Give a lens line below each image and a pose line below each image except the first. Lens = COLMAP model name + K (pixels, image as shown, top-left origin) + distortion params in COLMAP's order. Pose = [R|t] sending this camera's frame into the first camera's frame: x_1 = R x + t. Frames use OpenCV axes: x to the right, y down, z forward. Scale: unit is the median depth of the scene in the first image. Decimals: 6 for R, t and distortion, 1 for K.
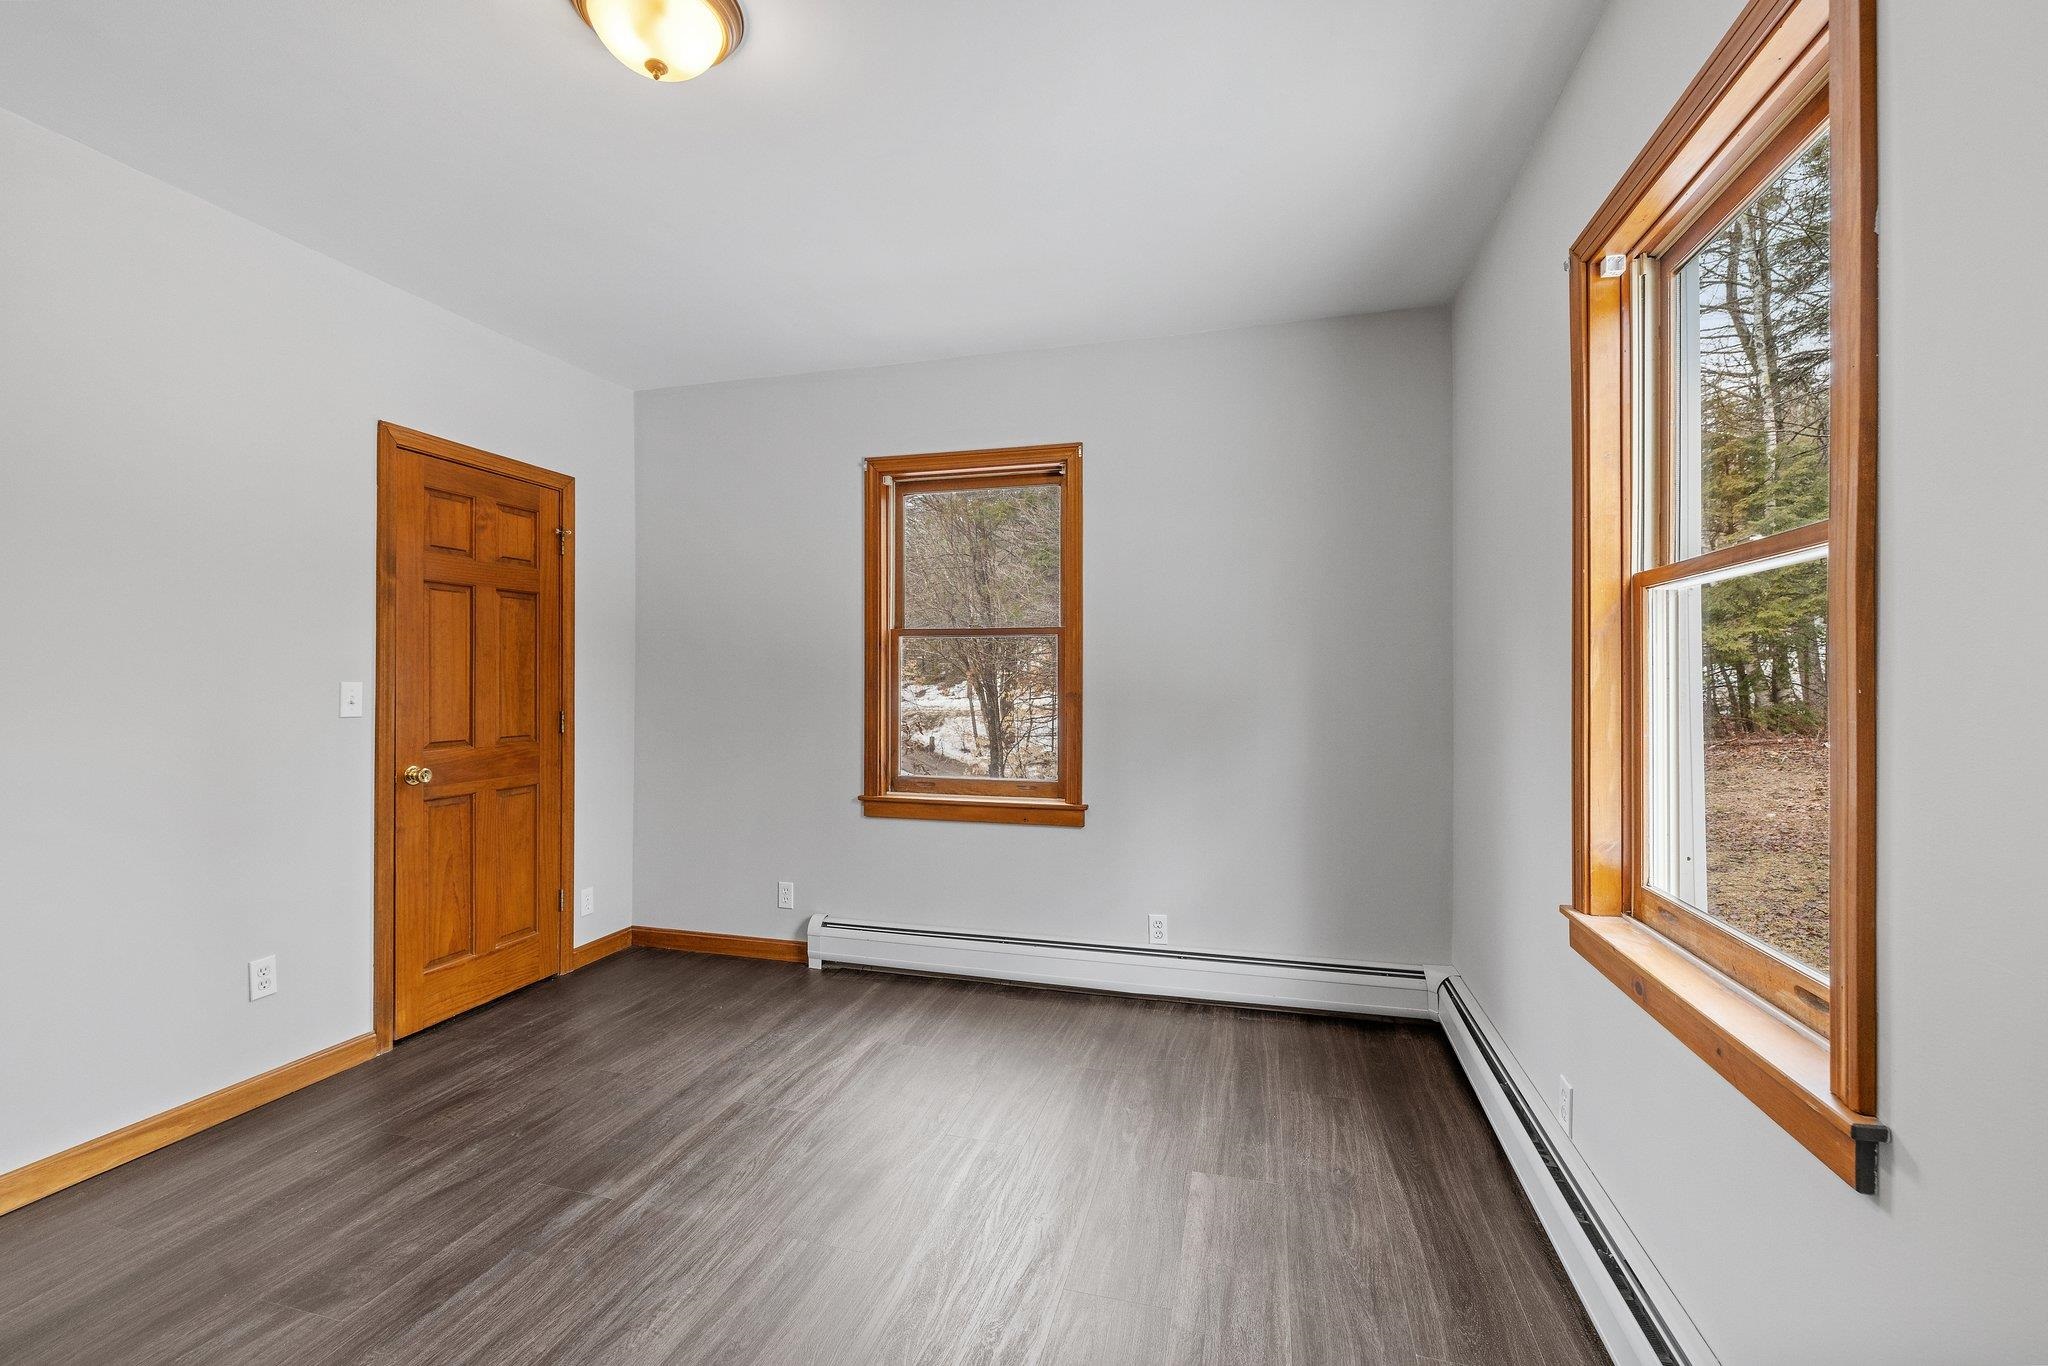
lens RADIAL K [[855.4, 0, 1012.1], [0, 855.4, 681.3], [0, 0, 1]] dist [-0.001764, 0.000515]
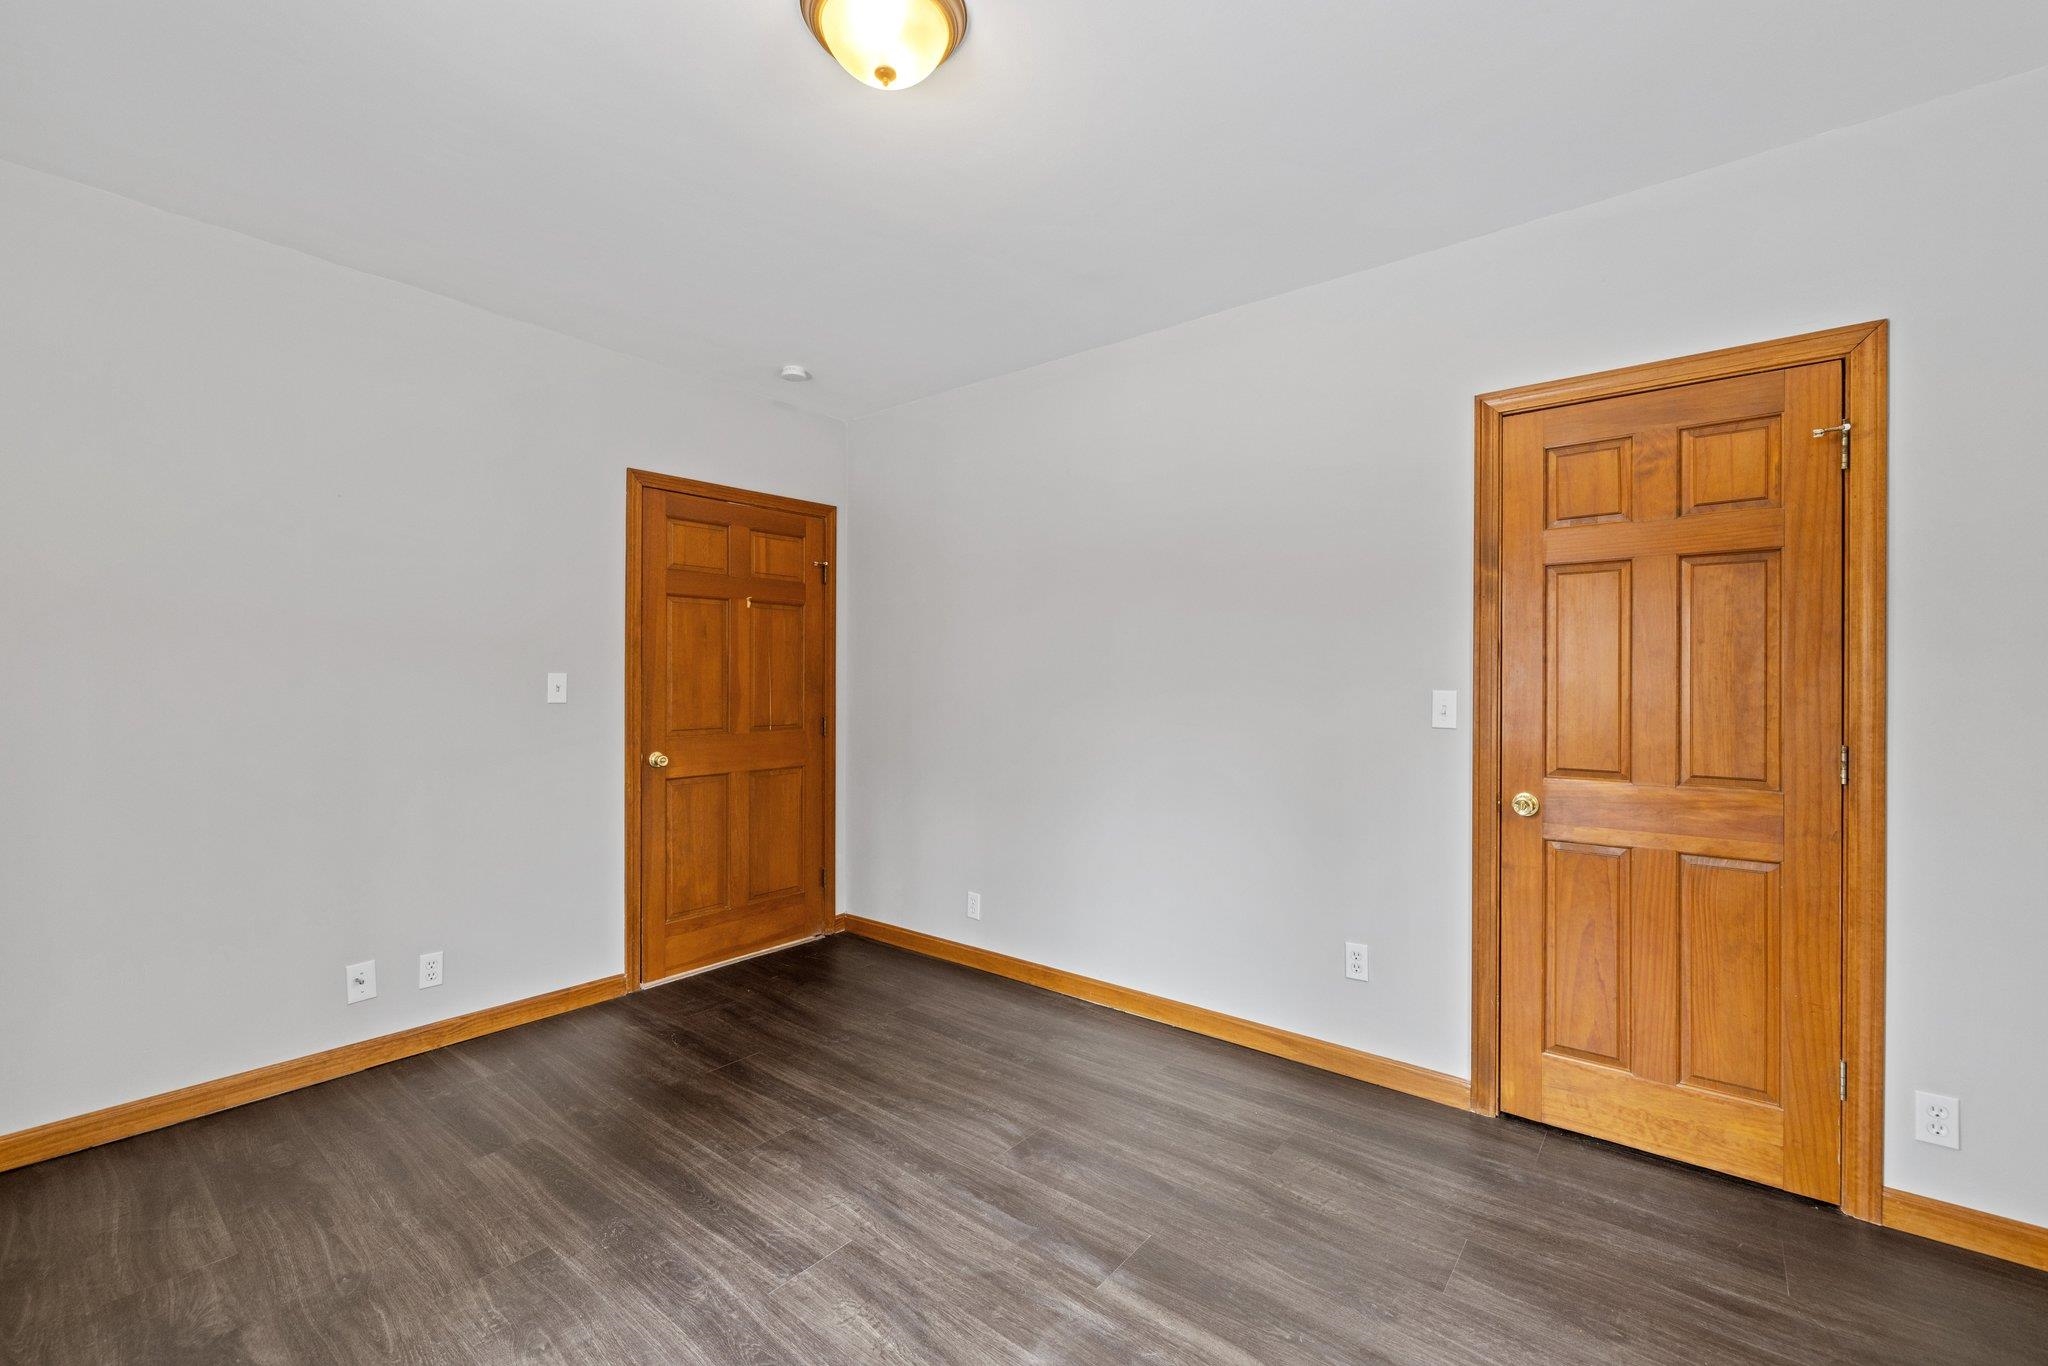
lens RADIAL K [[855.4, 0, 1012.1], [0, 855.4, 681.3], [0, 0, 1]] dist [-0.001764, 0.000515]
pose [[-0.388634, -0.000119, -0.921392, 0.268914], [-0.005525, 0.999982, 0.002201, -0.008587], [0.921376, 0.005946, -0.388627, 0.924192]]
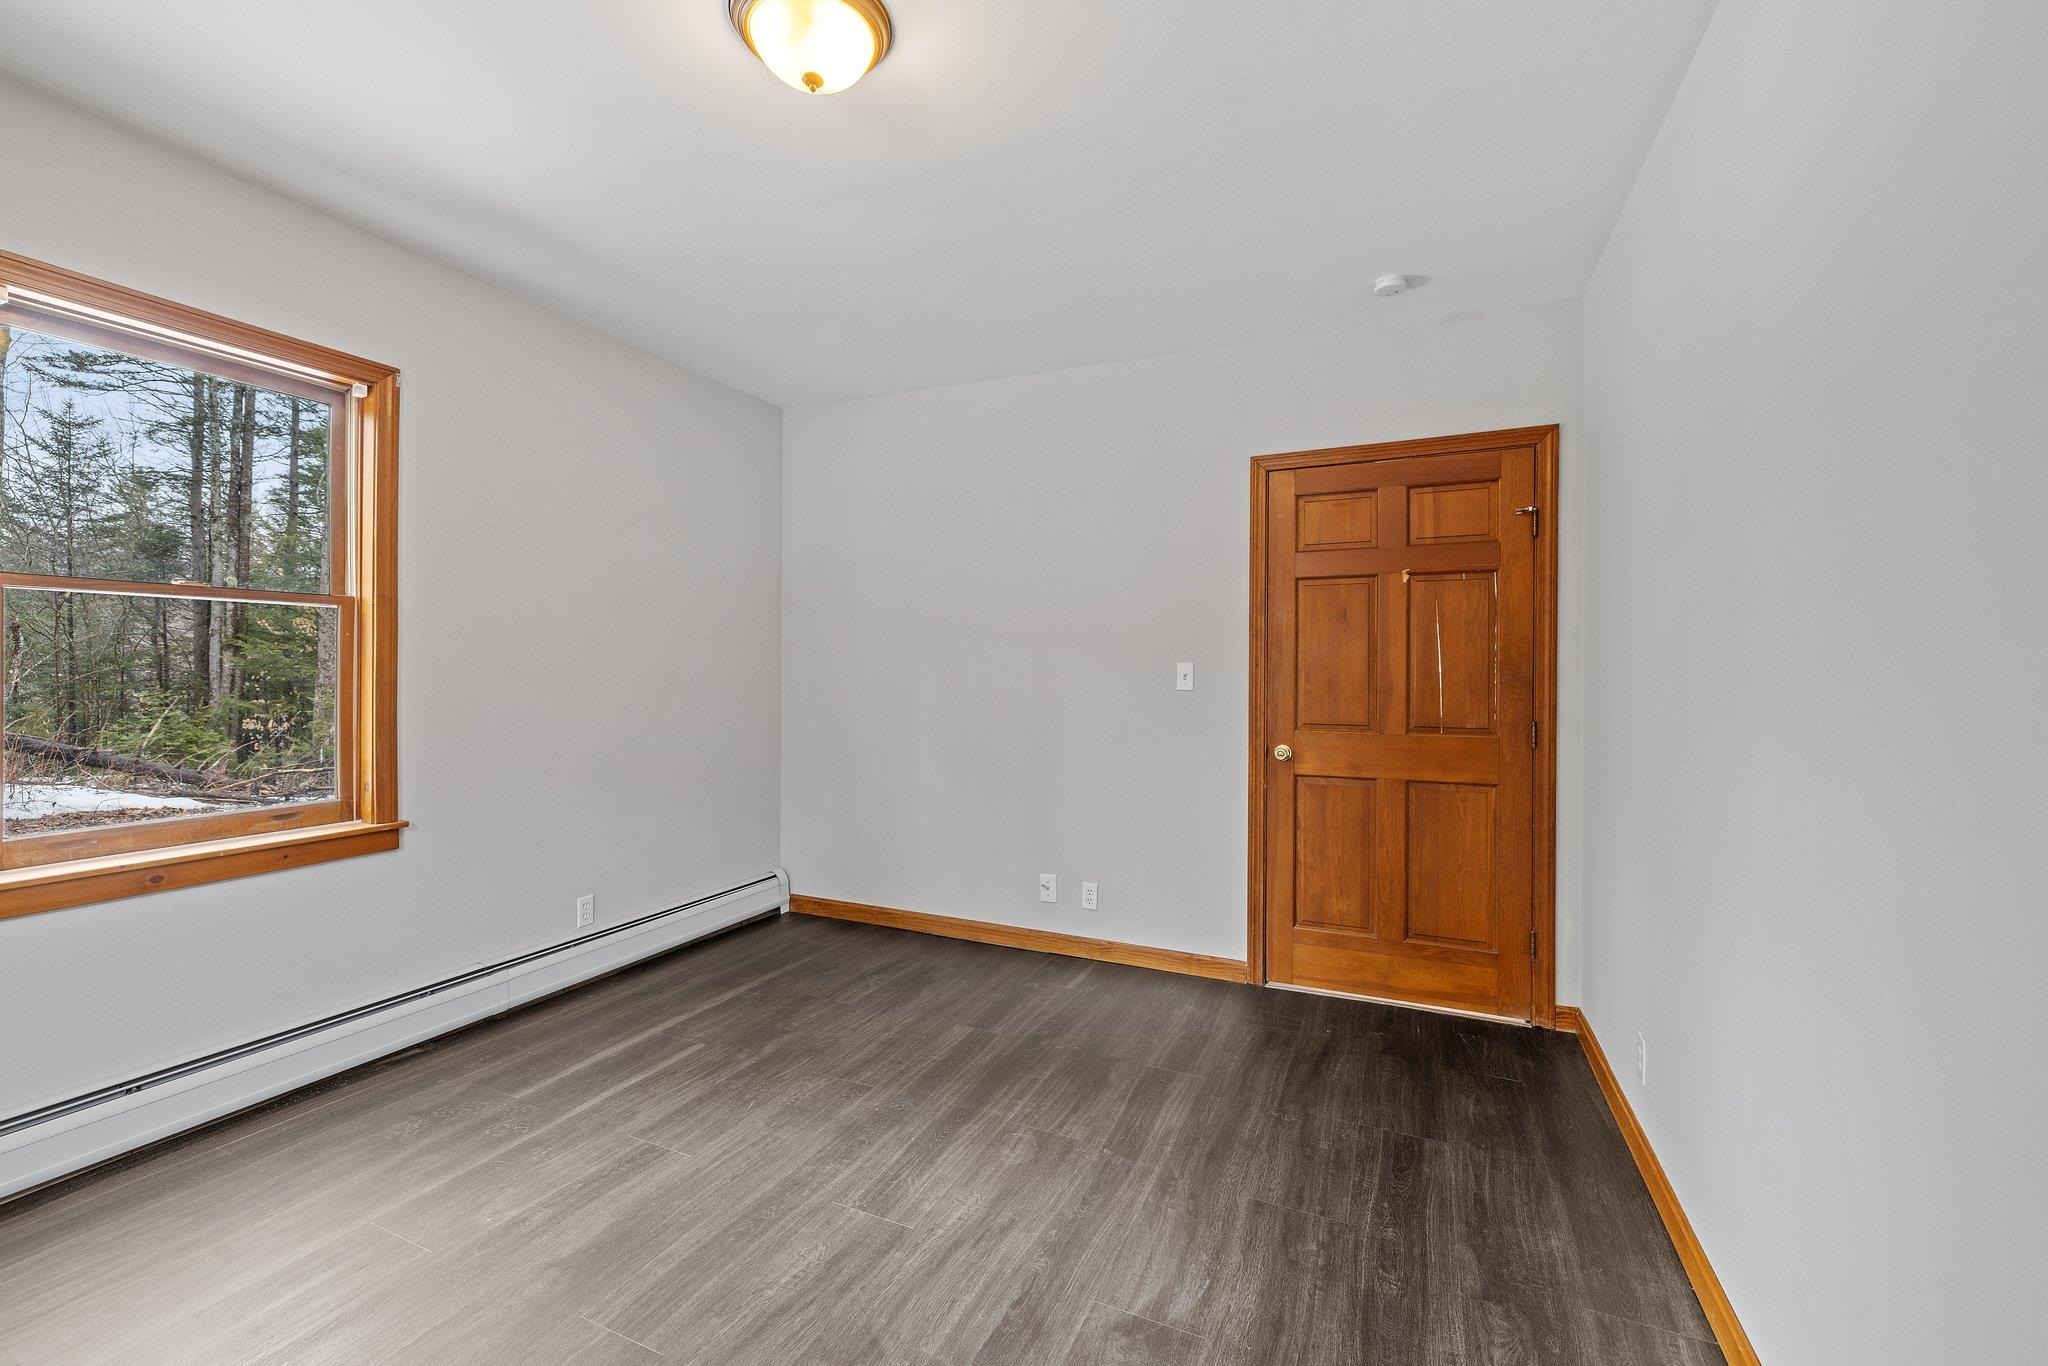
lens RADIAL K [[860.9, 0, 1017.3], [0, 860.9, 668.4], [0, 0, 1]] dist [-0.001397, 0.000198]
pose [[-0.989200, -0.005160, 0.146483, -0.500382], [-0.004838, 0.999985, 0.002551, -0.007560], [-0.146494, 0.001815, -0.989210, 1.210987]]
